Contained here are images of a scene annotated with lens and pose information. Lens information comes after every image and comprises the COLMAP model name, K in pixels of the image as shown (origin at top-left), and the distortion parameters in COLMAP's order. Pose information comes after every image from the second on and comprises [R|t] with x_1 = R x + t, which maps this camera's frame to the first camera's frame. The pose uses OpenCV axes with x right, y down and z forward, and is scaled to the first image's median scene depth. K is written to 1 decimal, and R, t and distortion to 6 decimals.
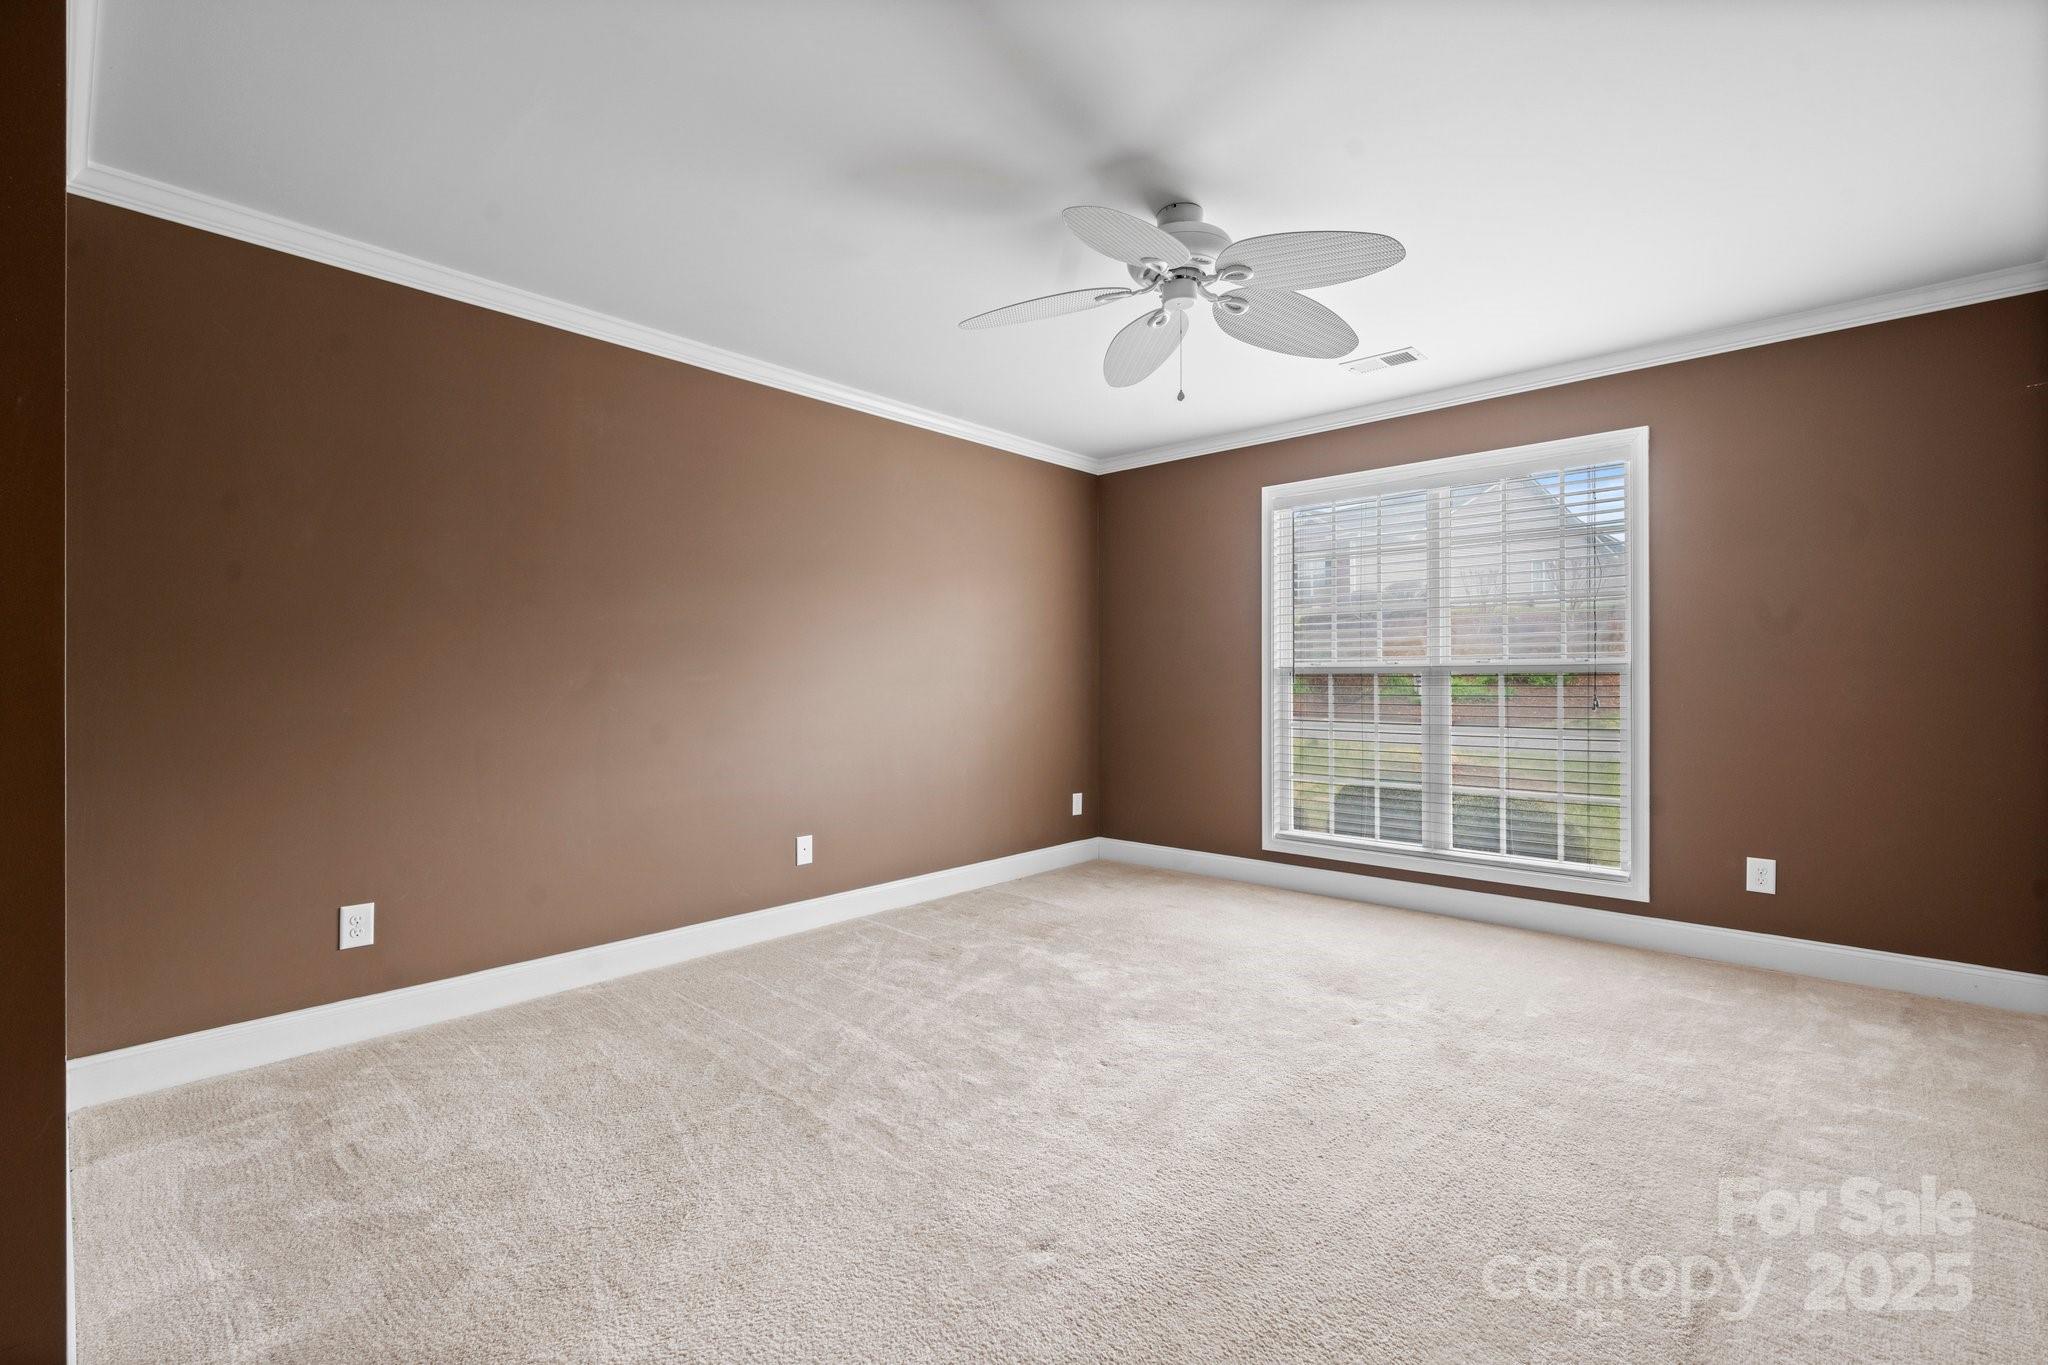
lens RADIAL K [[897.7, 0, 1024.0], [0, 897.7, 682.5], [0, 0, 1]] dist [-0.000163, -0.000237]
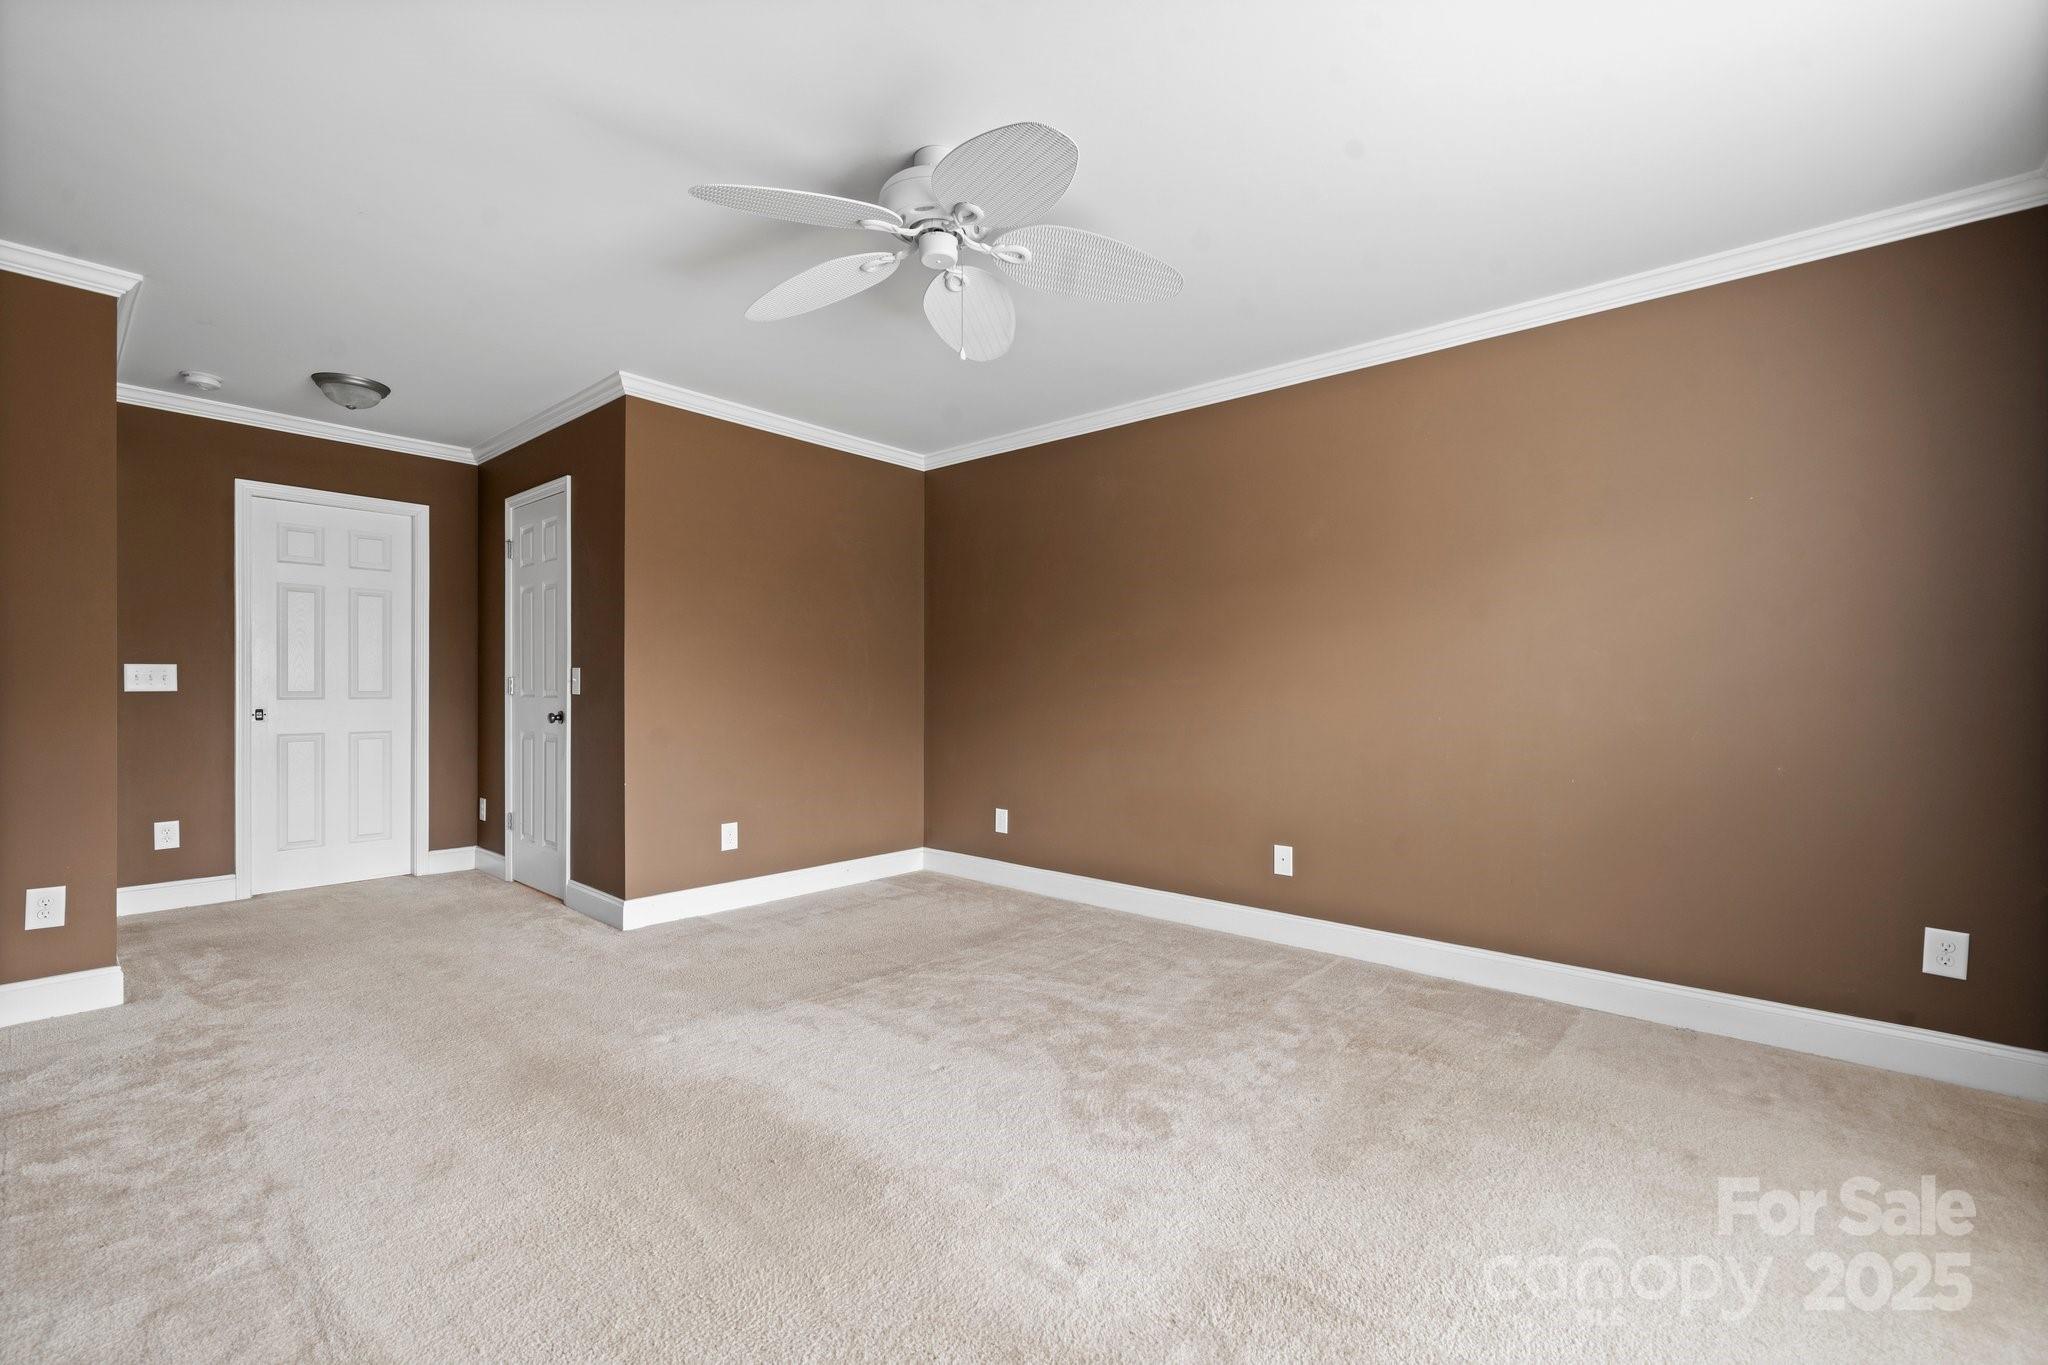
lens RADIAL K [[897.7, 0, 1024.0], [0, 897.7, 682.5], [0, 0, 1]] dist [-0.000163, -0.000237]
pose [[0.000021, 0.011641, -0.999932, 0.783146], [0.004856, 0.999920, 0.011641, -0.021054], [0.999988, -0.004856, -0.000035, 0.771839]]
